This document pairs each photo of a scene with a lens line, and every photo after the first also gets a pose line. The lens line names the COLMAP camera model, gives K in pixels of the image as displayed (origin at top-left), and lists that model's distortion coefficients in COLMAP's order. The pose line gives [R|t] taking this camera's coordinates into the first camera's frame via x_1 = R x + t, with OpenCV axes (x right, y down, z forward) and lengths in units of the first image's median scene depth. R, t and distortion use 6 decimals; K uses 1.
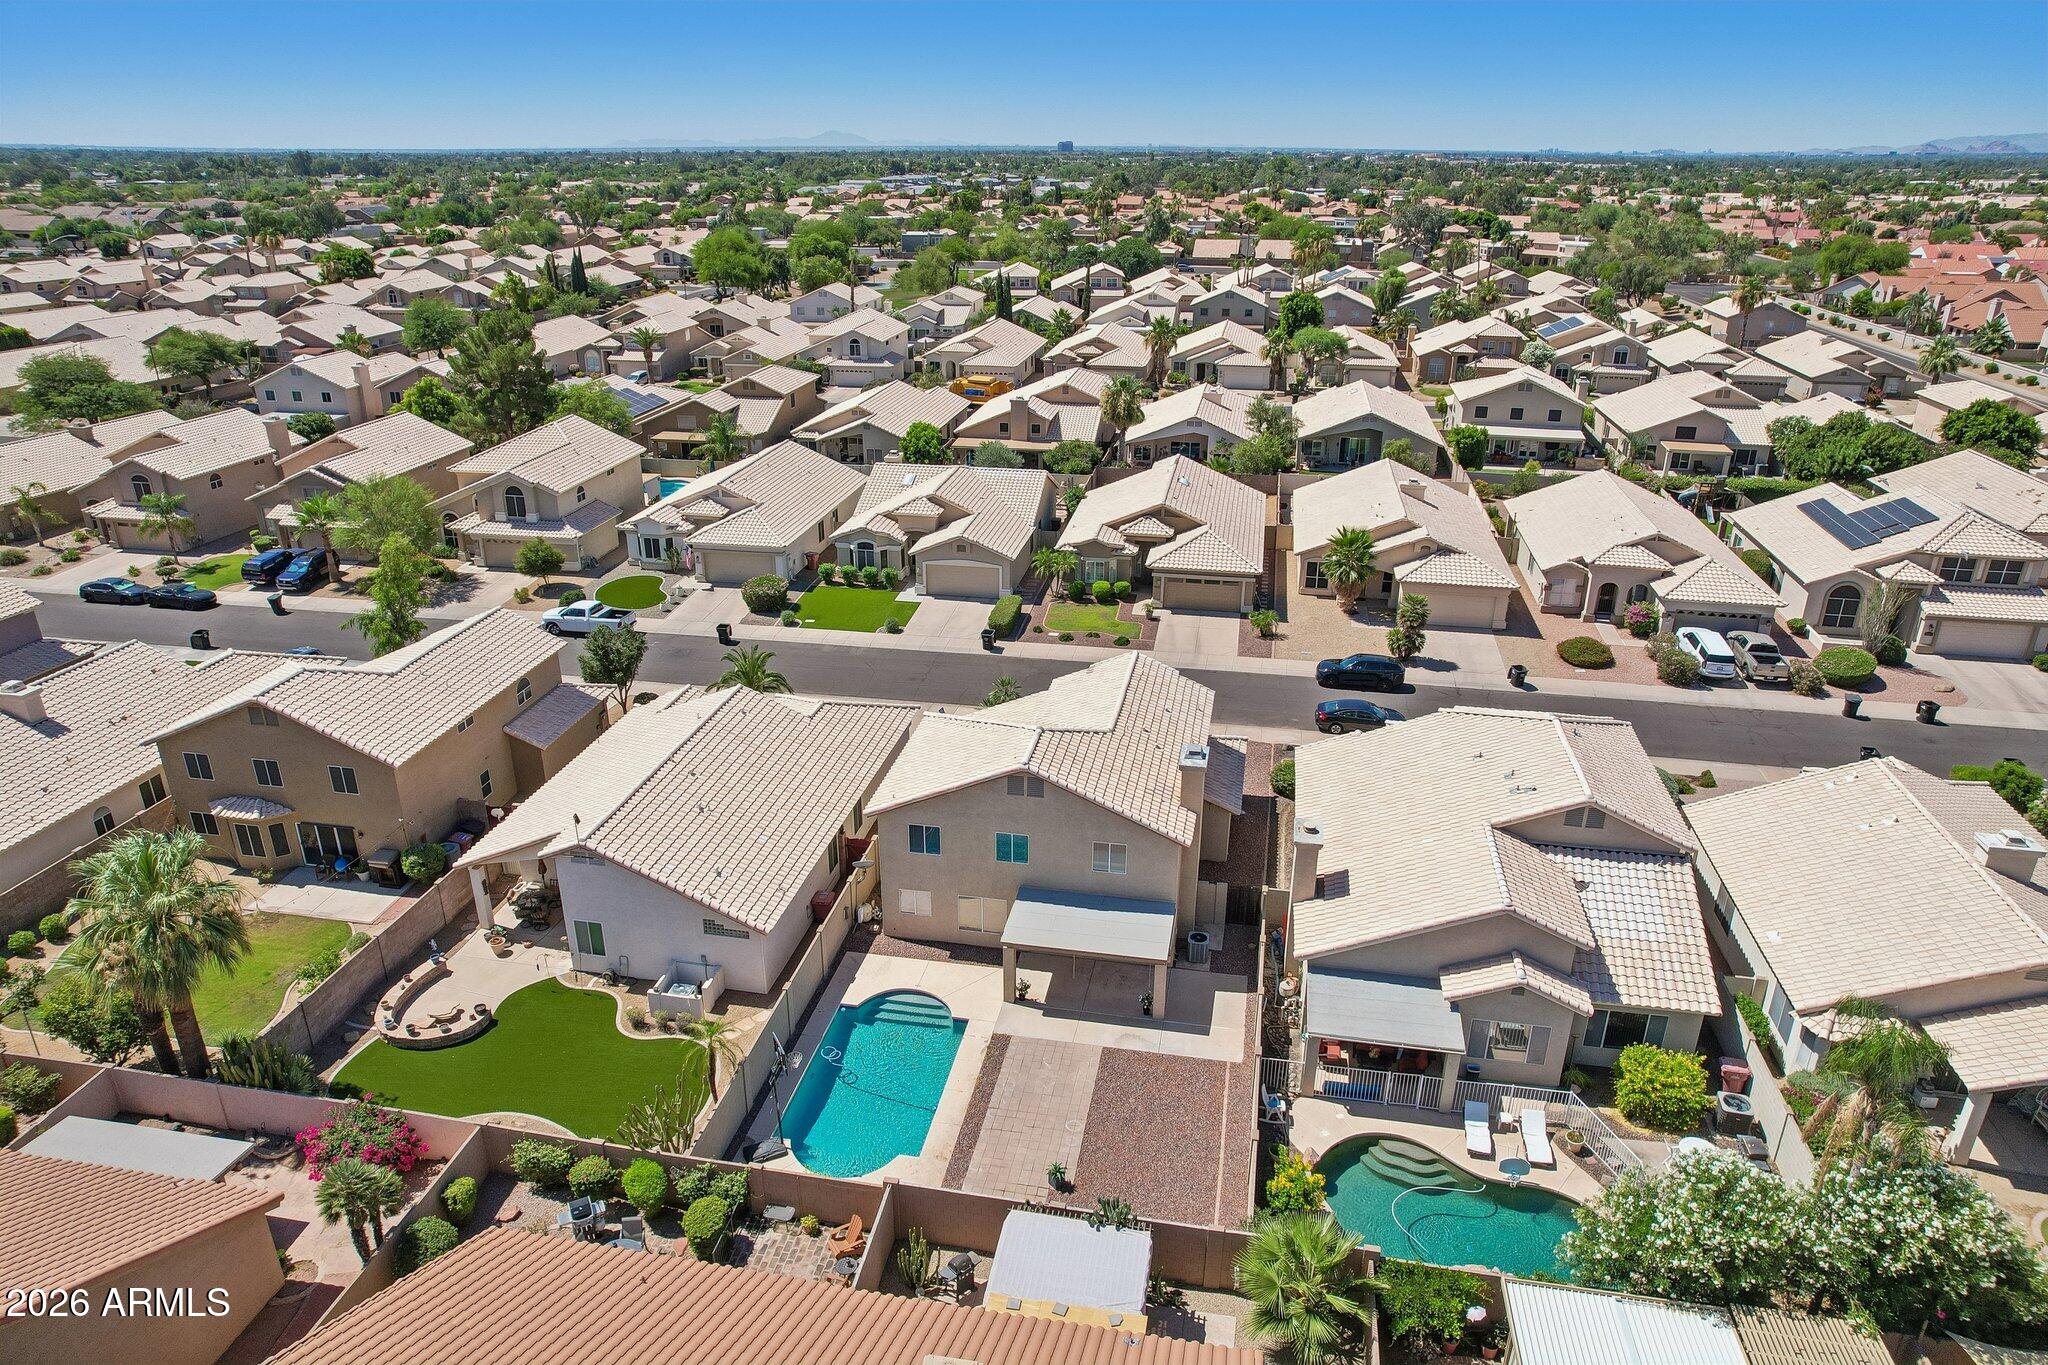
lens RADIAL K [[1320.2, 0, 1028.6], [0, 1320.2, 677.2], [0, 0, 1]] dist [-0.052249, 0.032666]
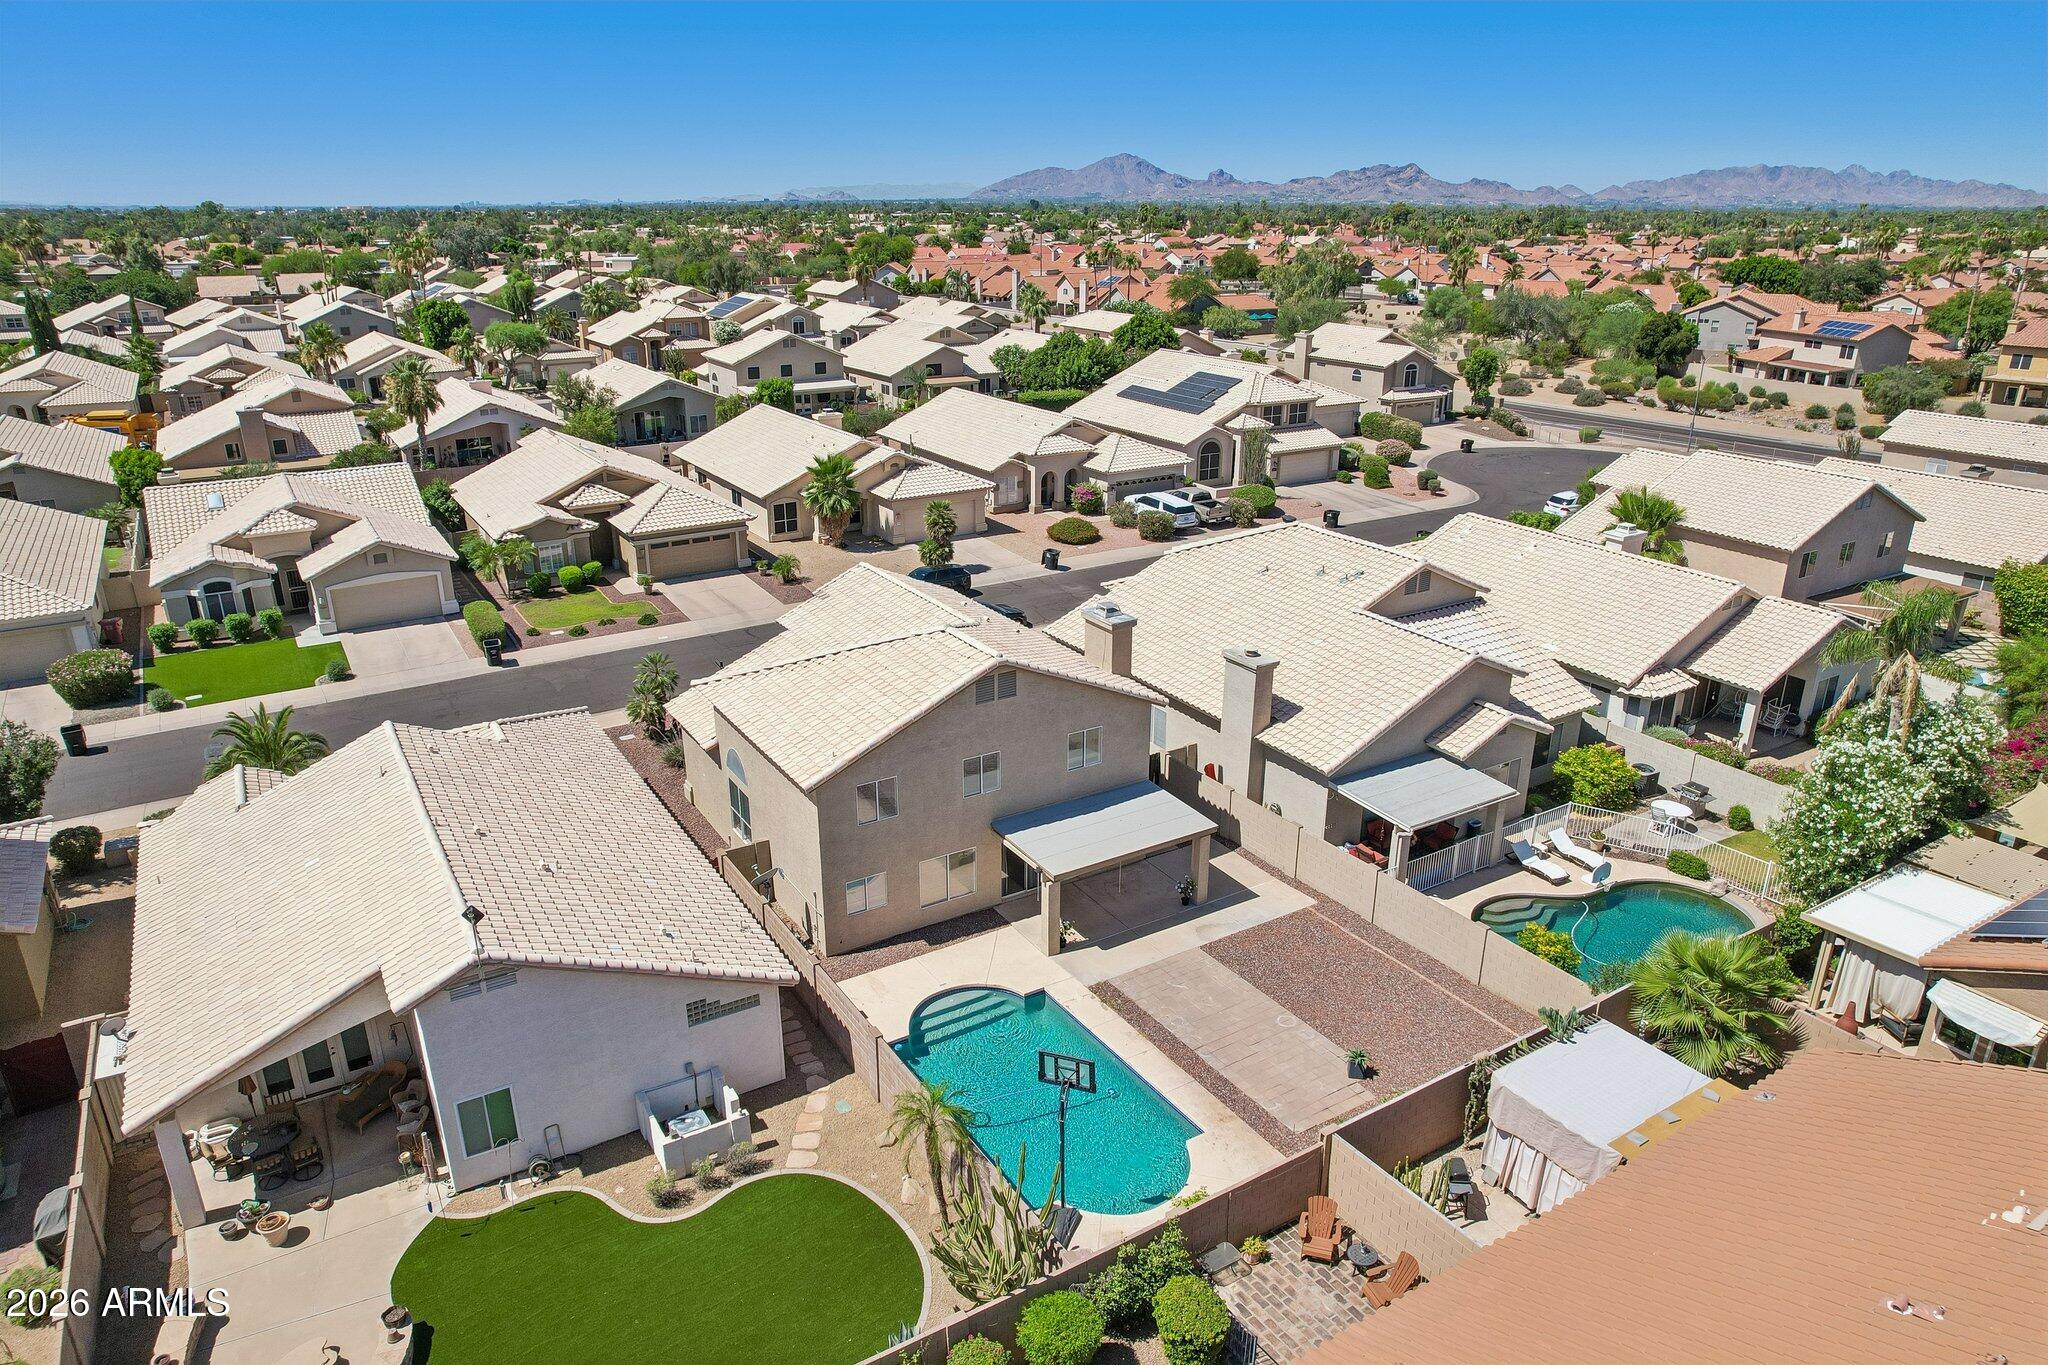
lens RADIAL K [[1316.0, 0, 1027.3], [0, 1316.0, 682.1], [0, 0, 1]] dist [-0.077547, 0.072808]
pose [[0.735315, -0.238648, 0.634318, -0.466600], [0.258972, 0.963865, 0.062427, 0.034299], [-0.626295, 0.118367, 0.770547, 0.368551]]
